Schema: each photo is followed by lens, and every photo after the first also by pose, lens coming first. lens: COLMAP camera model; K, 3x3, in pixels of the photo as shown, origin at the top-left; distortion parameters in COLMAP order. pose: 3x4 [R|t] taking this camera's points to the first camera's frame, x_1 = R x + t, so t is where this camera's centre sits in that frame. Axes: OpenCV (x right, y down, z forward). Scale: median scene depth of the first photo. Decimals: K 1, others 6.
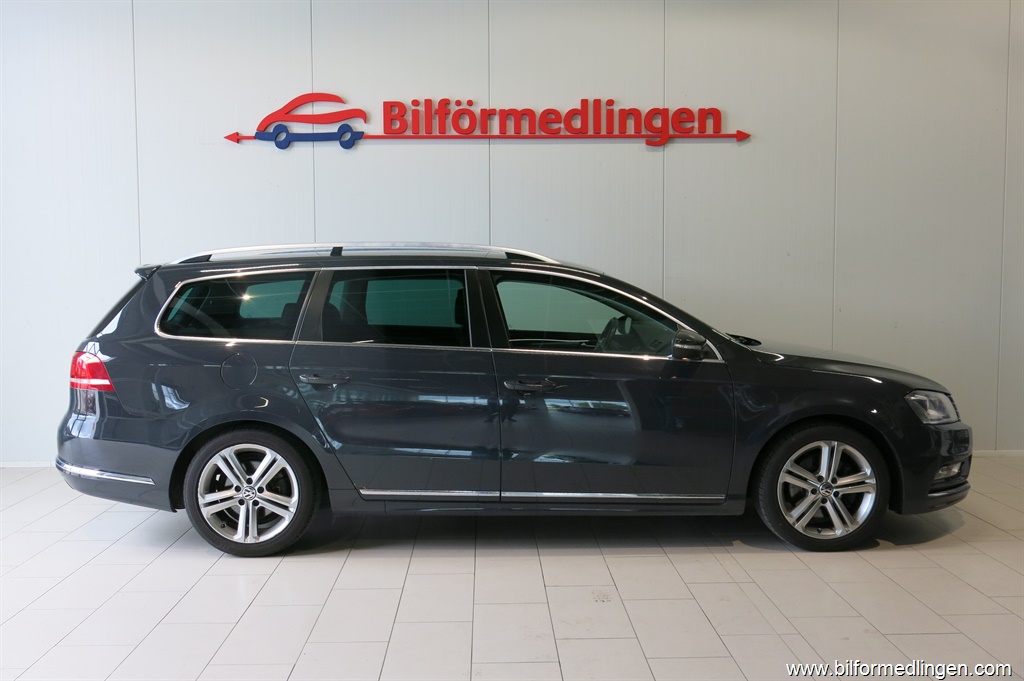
lens RADIAL K [[1018.3, 0, 513.2], [0, 1018.3, 337.8], [0, 0, 1]] dist [0.016042, 0.000000]
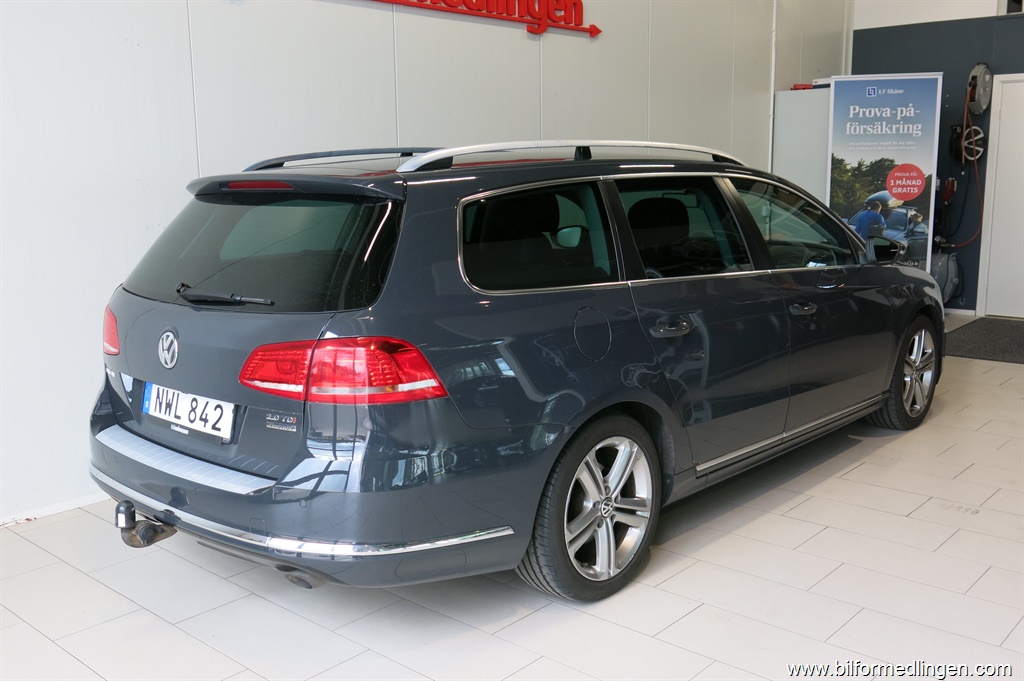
lens RADIAL K [[1018.3, 0, 511.6], [0, 1018.3, 334.3], [0, 0, 1]] dist [0.016042, 0.000000]
pose [[0.669510, -0.129583, 0.731413, -0.761840], [0.067057, 0.991189, 0.114225, -0.044699], [-0.739770, -0.027428, 0.672300, 0.566882]]
